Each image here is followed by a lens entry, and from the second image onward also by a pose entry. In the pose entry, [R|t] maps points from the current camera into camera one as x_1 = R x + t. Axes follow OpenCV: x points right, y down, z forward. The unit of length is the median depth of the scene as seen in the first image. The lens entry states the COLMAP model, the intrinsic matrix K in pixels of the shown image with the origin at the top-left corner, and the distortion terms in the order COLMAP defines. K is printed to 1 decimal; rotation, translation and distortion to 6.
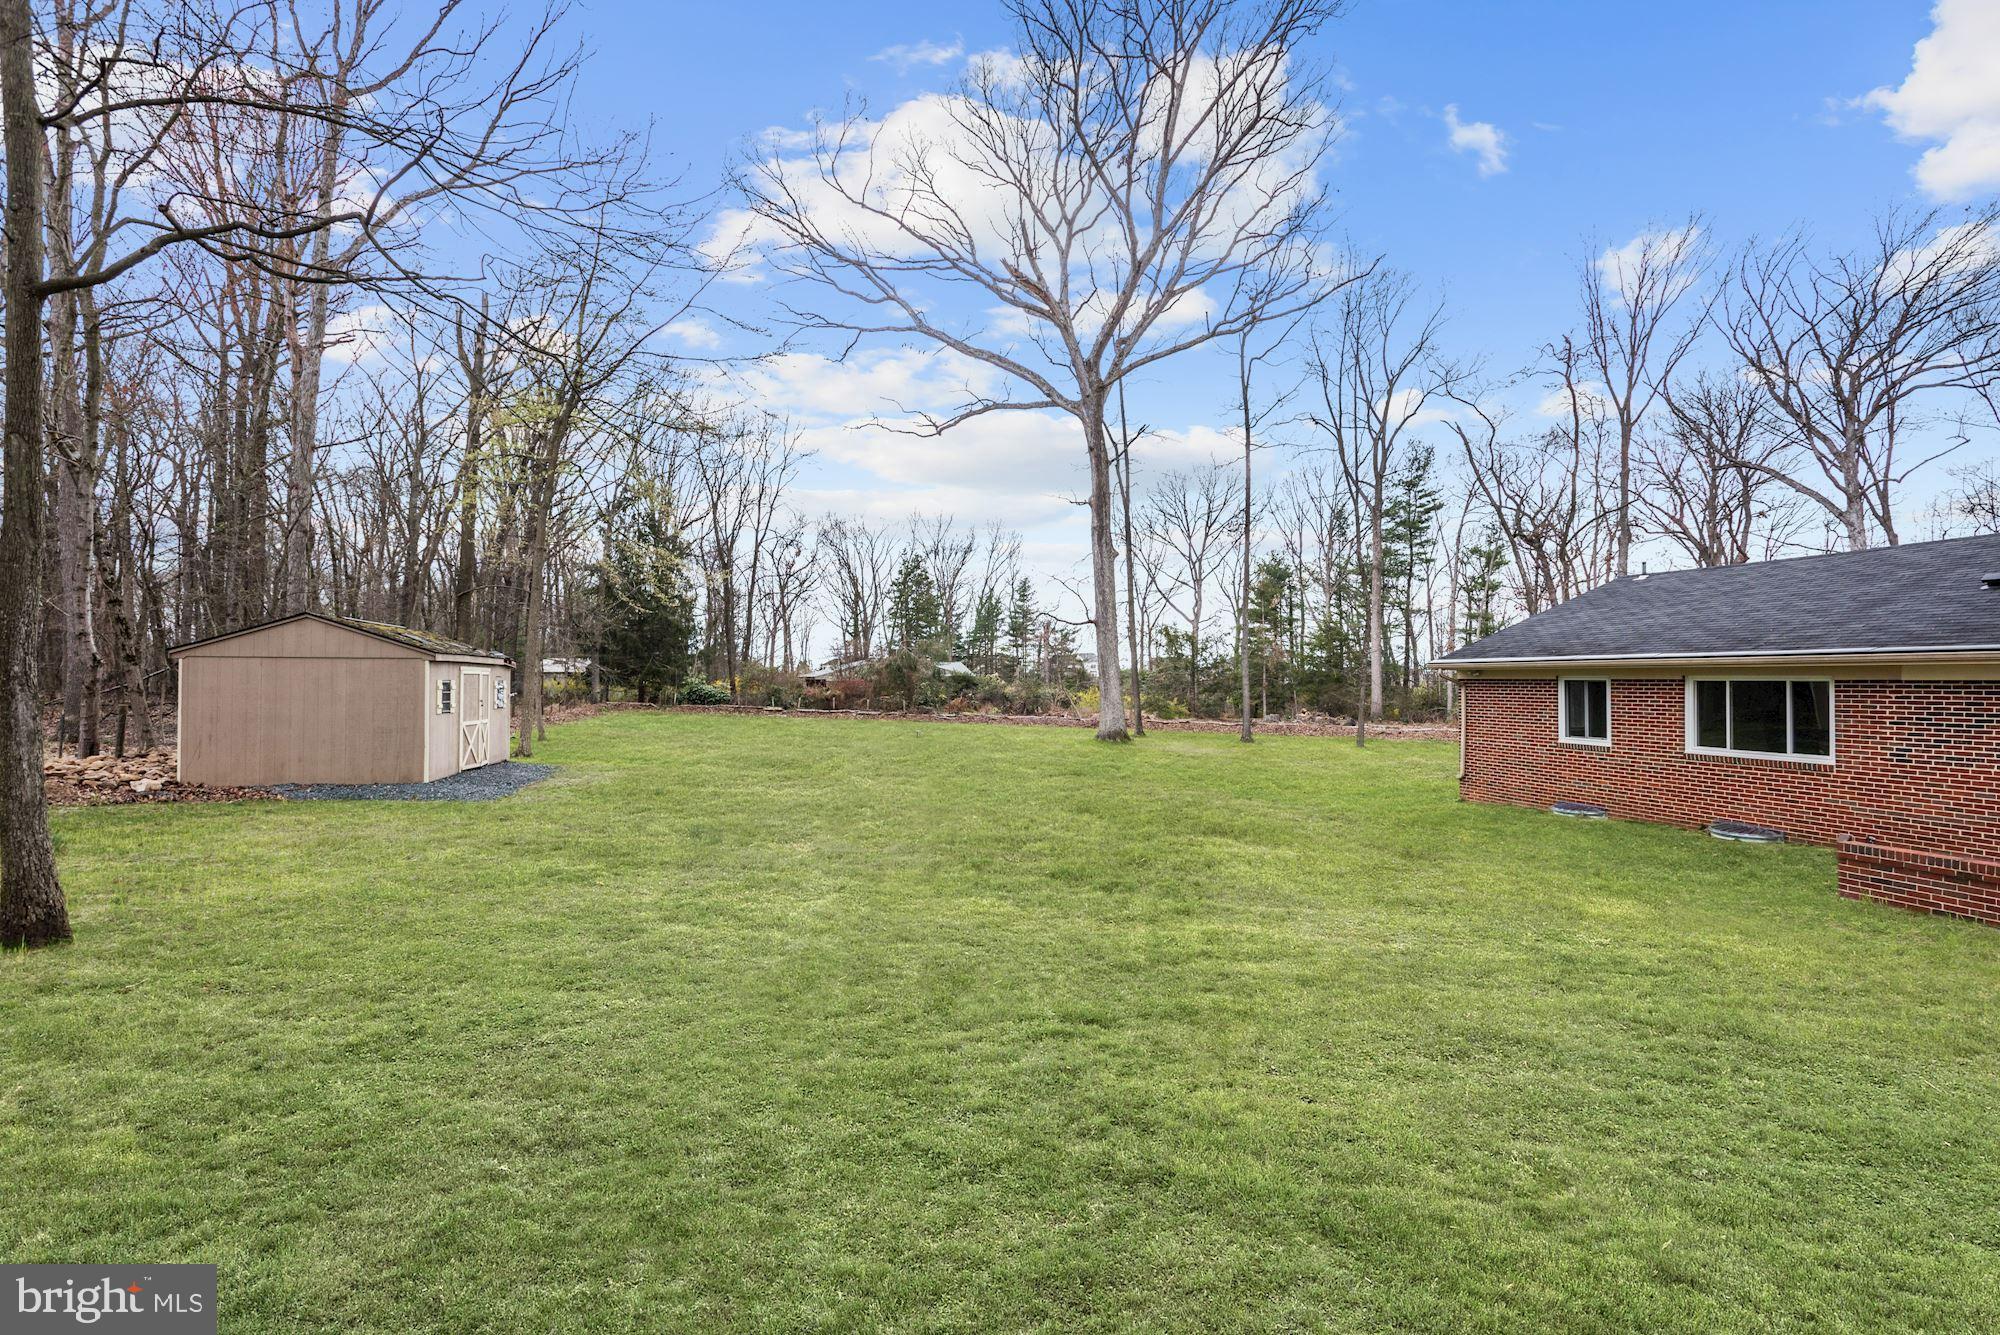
lens RADIAL K [[984.4, 0, 1016.7], [0, 984.4, 679.5], [0, 0, 1]] dist [-0.062832, 0.029953]
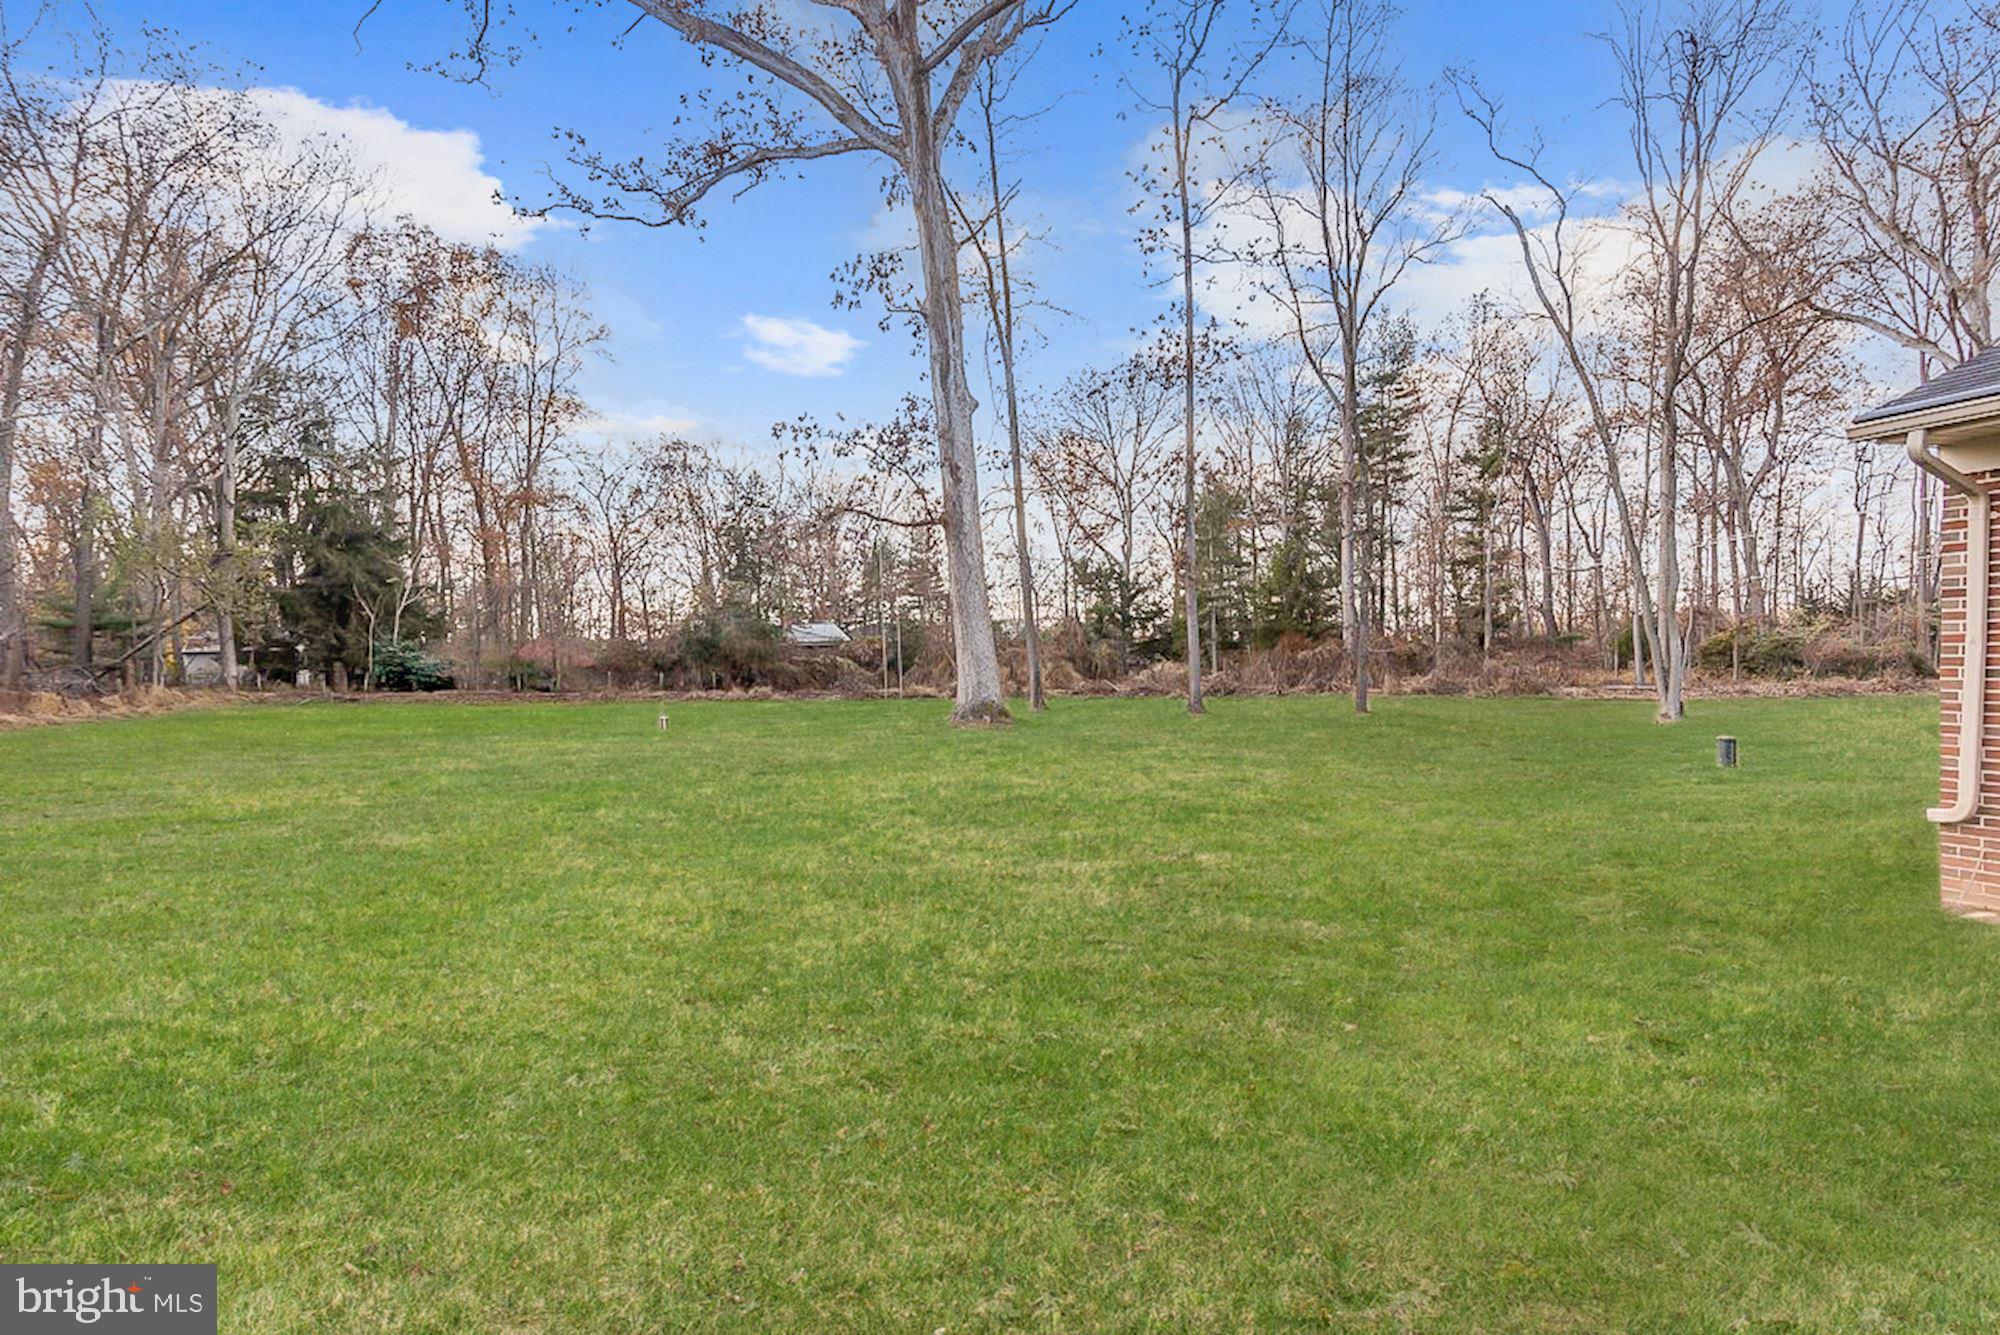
lens RADIAL K [[984.4, 0, 1016.7], [0, 984.4, 679.5], [0, 0, 1]] dist [-0.062832, 0.029953]
pose [[0.997470, -0.038453, 0.059790, 0.043410], [0.036839, 0.998933, 0.027866, 0.011742], [-0.060797, -0.025593, 0.997822, 0.209743]]
